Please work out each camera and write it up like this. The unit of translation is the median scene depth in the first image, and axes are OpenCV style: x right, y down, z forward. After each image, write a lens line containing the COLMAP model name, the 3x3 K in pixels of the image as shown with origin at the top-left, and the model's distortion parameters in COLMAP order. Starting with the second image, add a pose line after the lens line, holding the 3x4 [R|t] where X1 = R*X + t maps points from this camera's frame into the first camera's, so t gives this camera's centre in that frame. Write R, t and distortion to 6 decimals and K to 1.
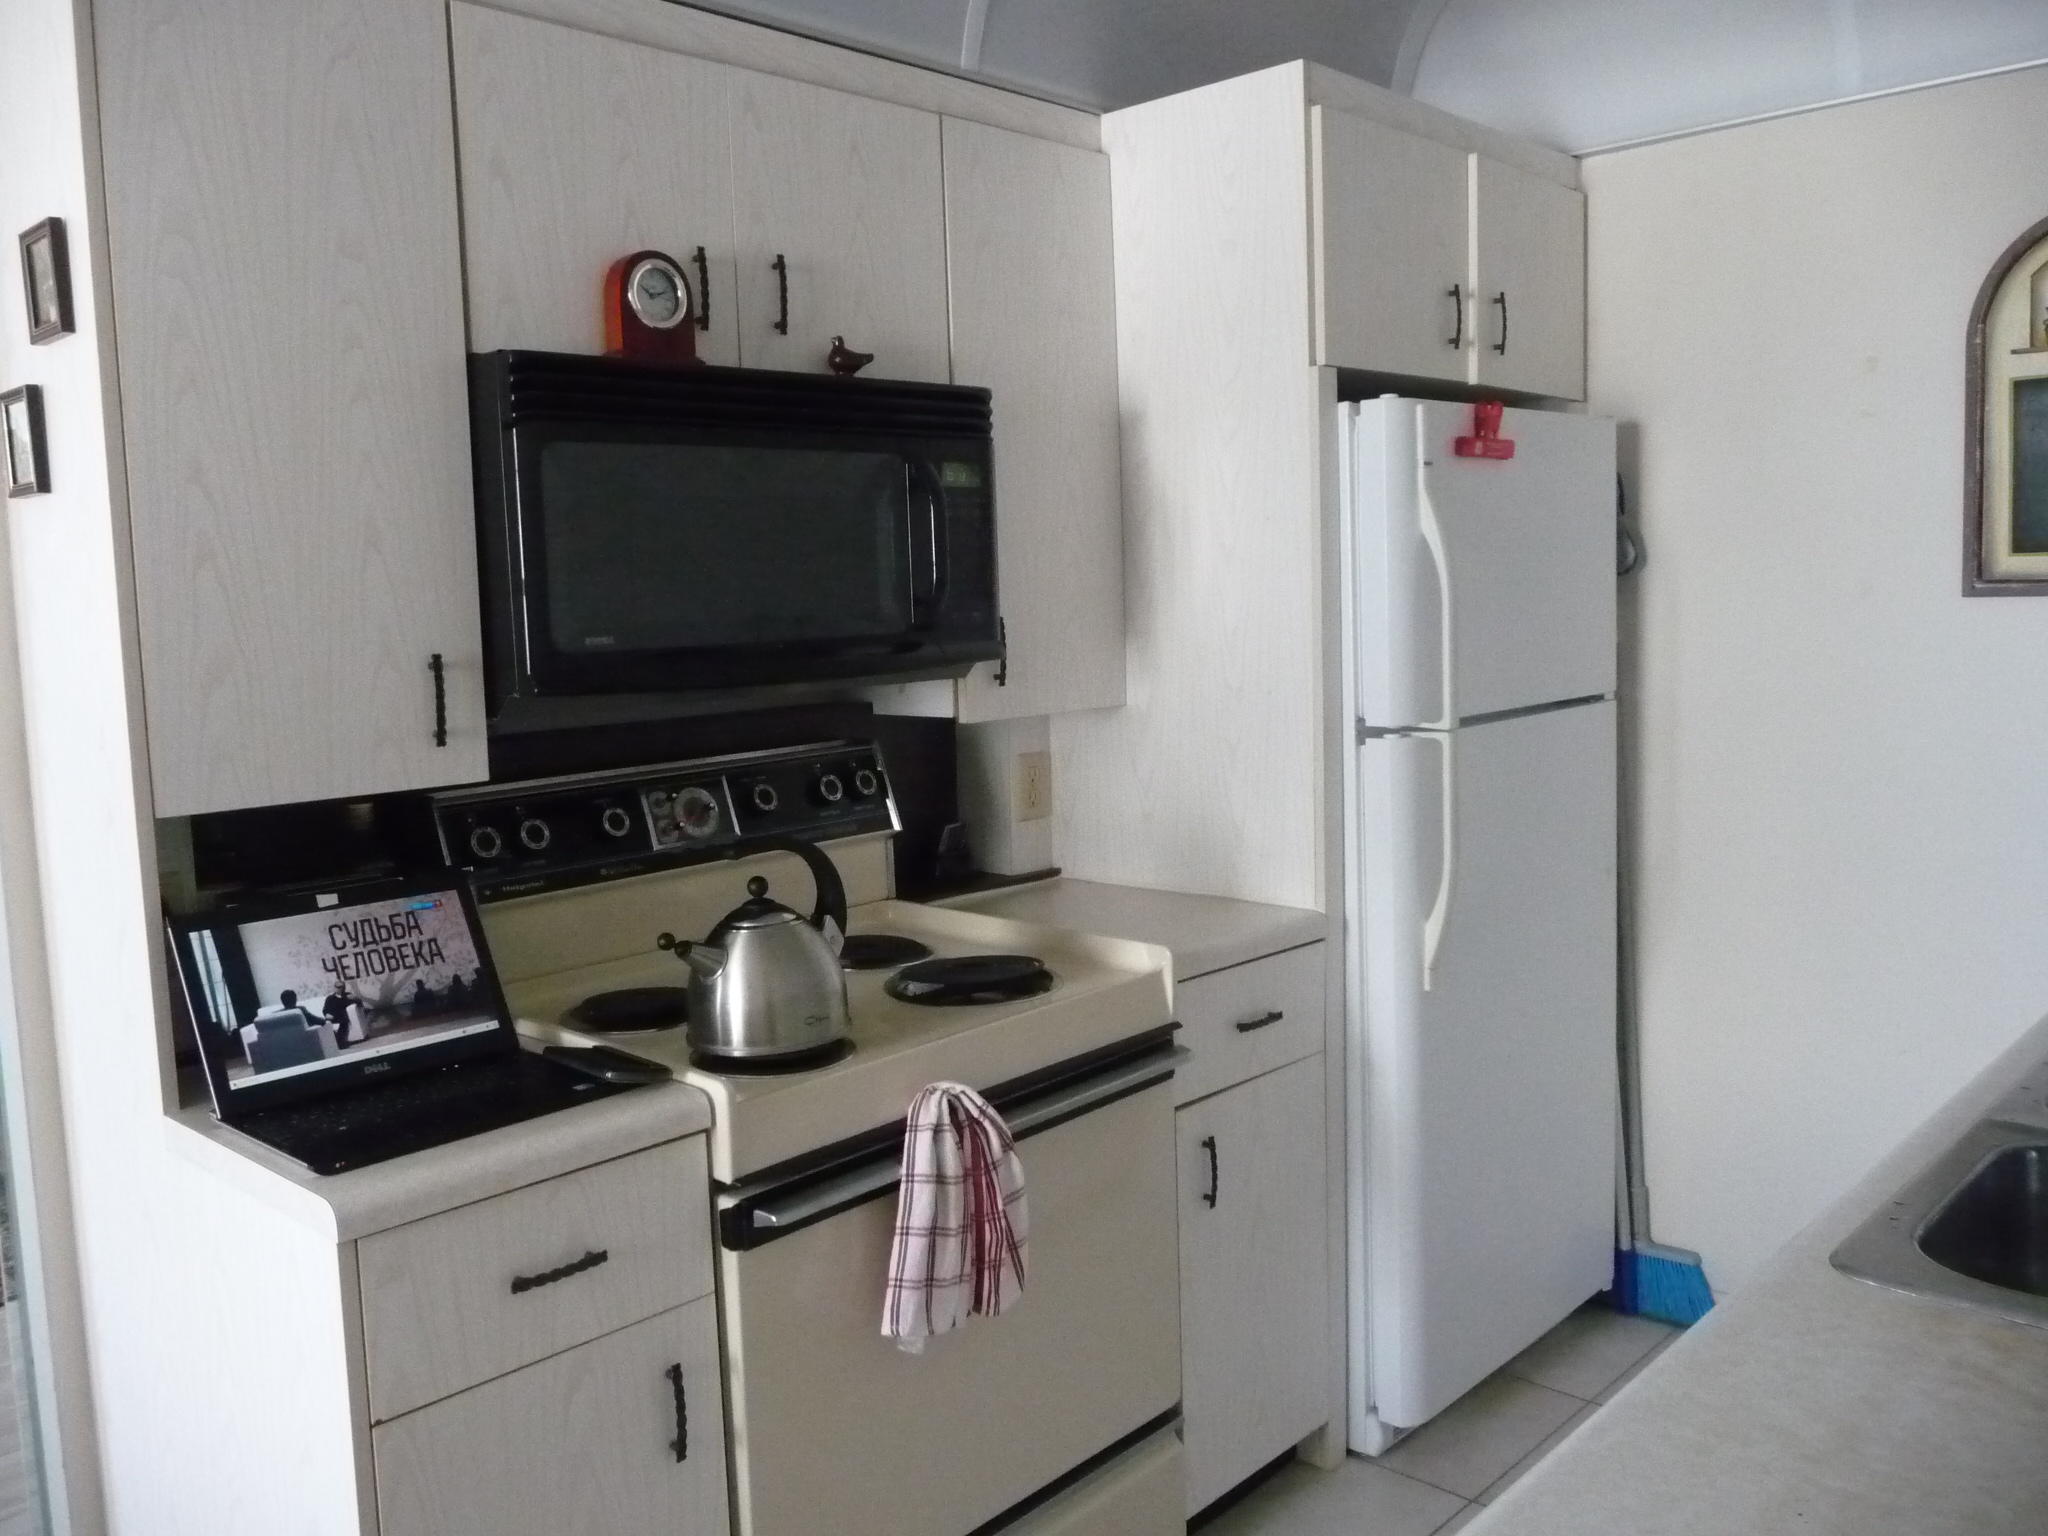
lens RADIAL K [[1680.7, 0, 1022.5], [0, 1680.7, 747.3], [0, 0, 1]] dist [-0.027561, -0.000484]
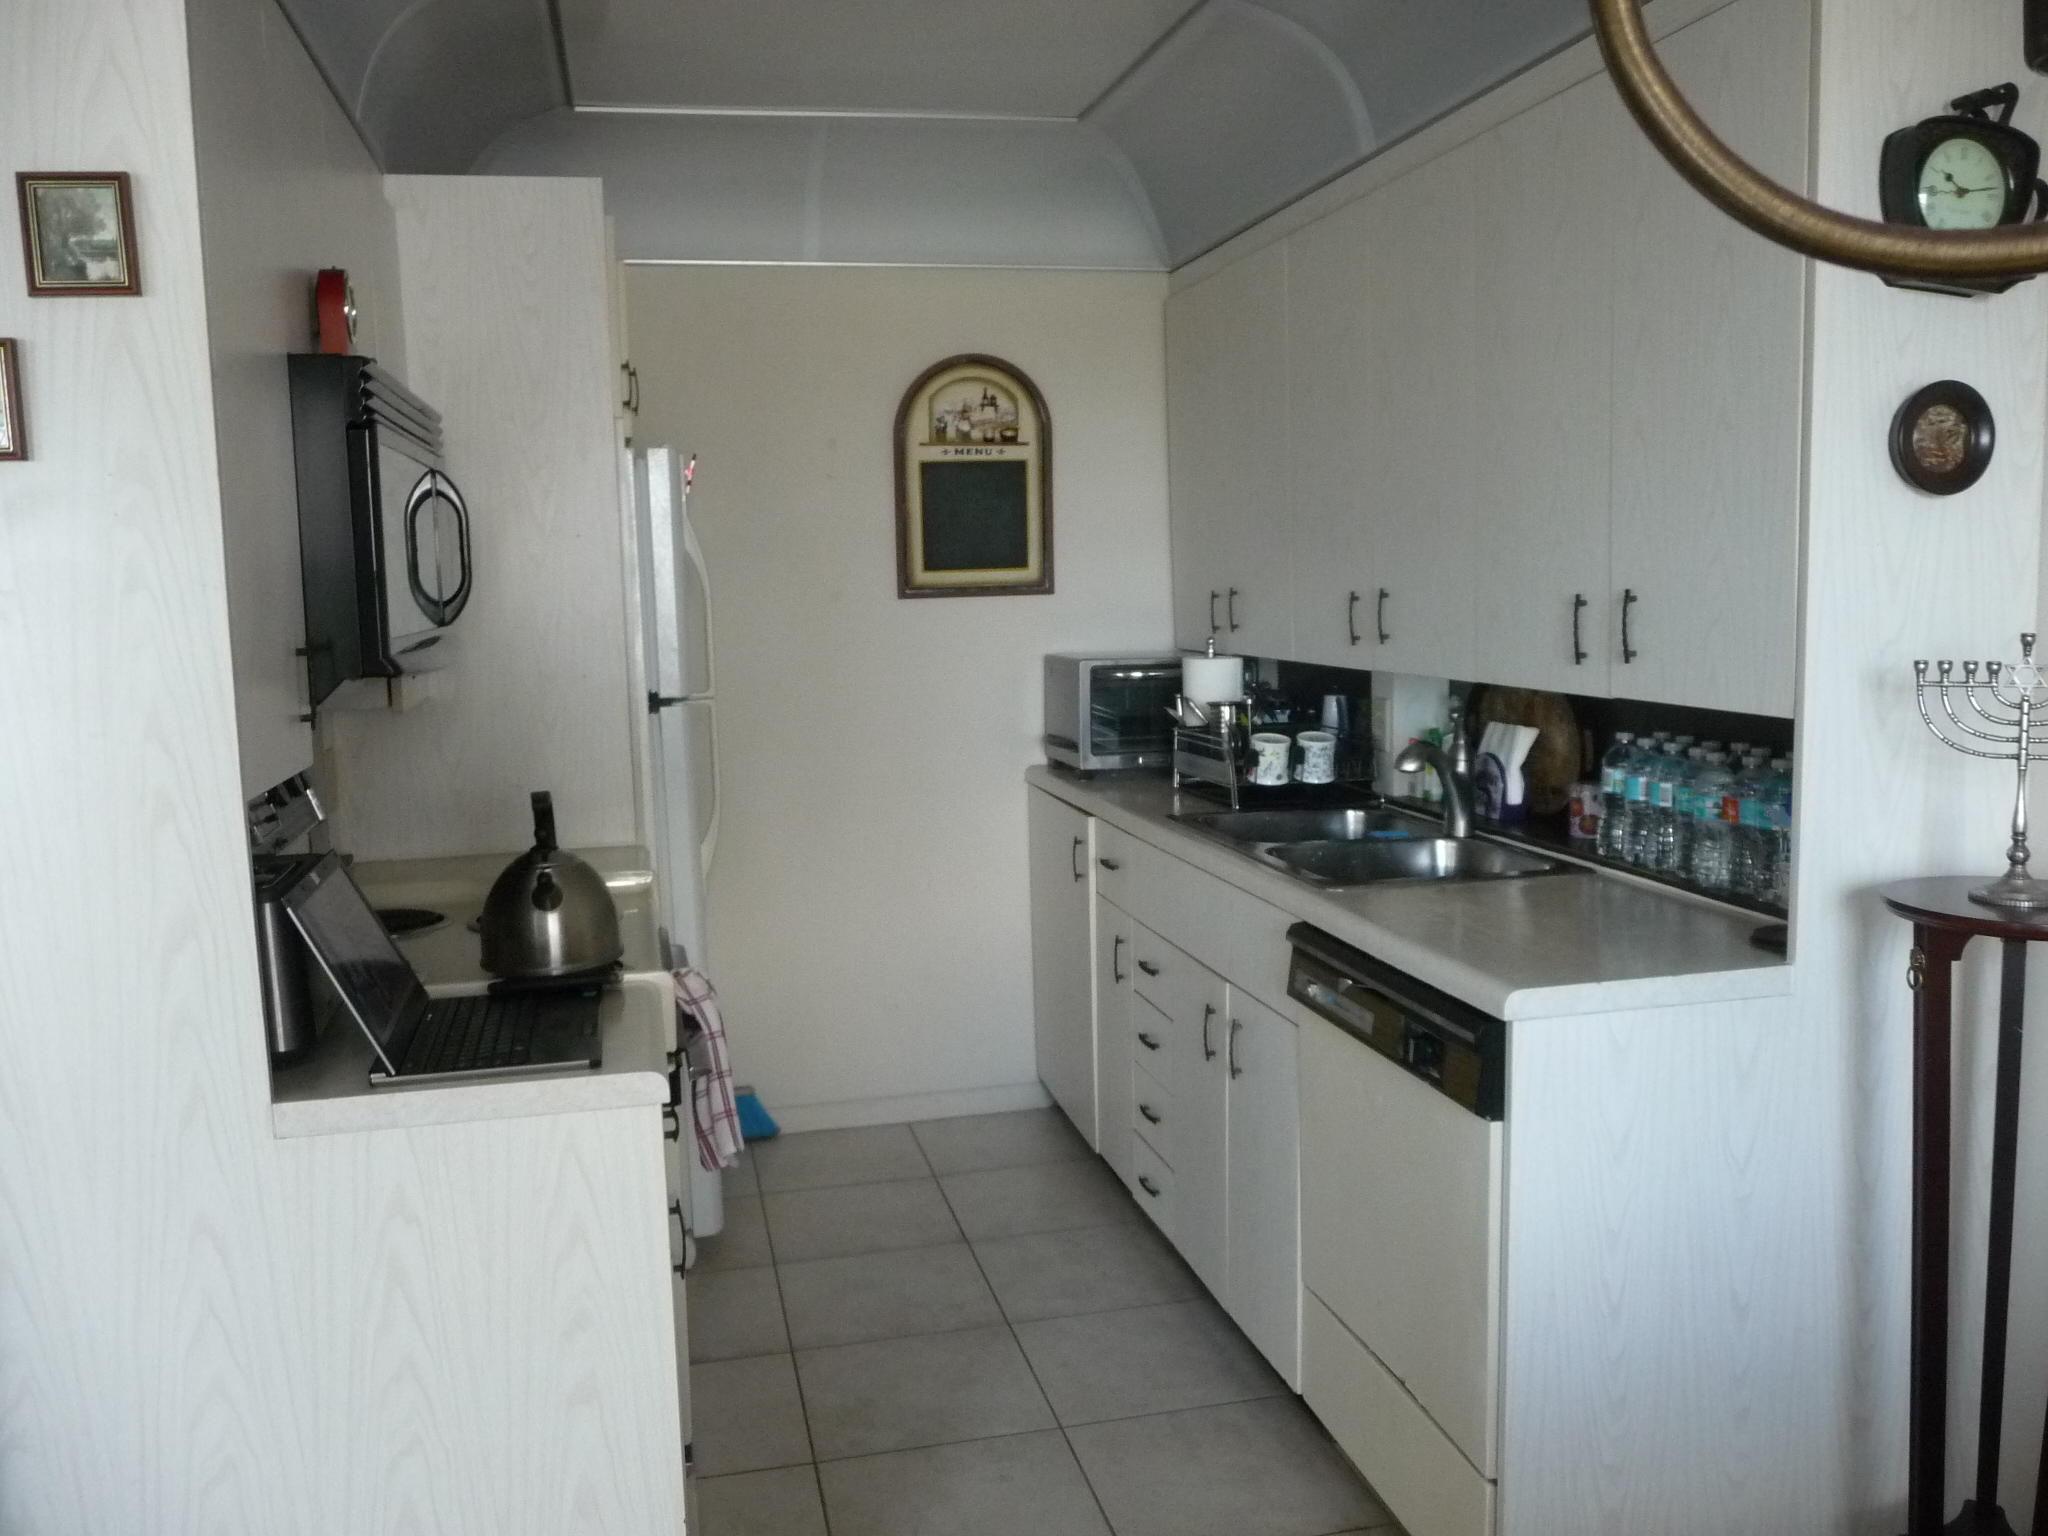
lens RADIAL K [[1680.7, 0, 1032.5], [0, 1680.7, 758.5], [0, 0, 1]] dist [-0.027561, -0.000484]
pose [[0.547804, -0.079673, 0.832804, -0.702825], [0.096673, 0.994815, 0.031582, 0.020598], [-0.831002, 0.063209, 0.552666, 0.043724]]
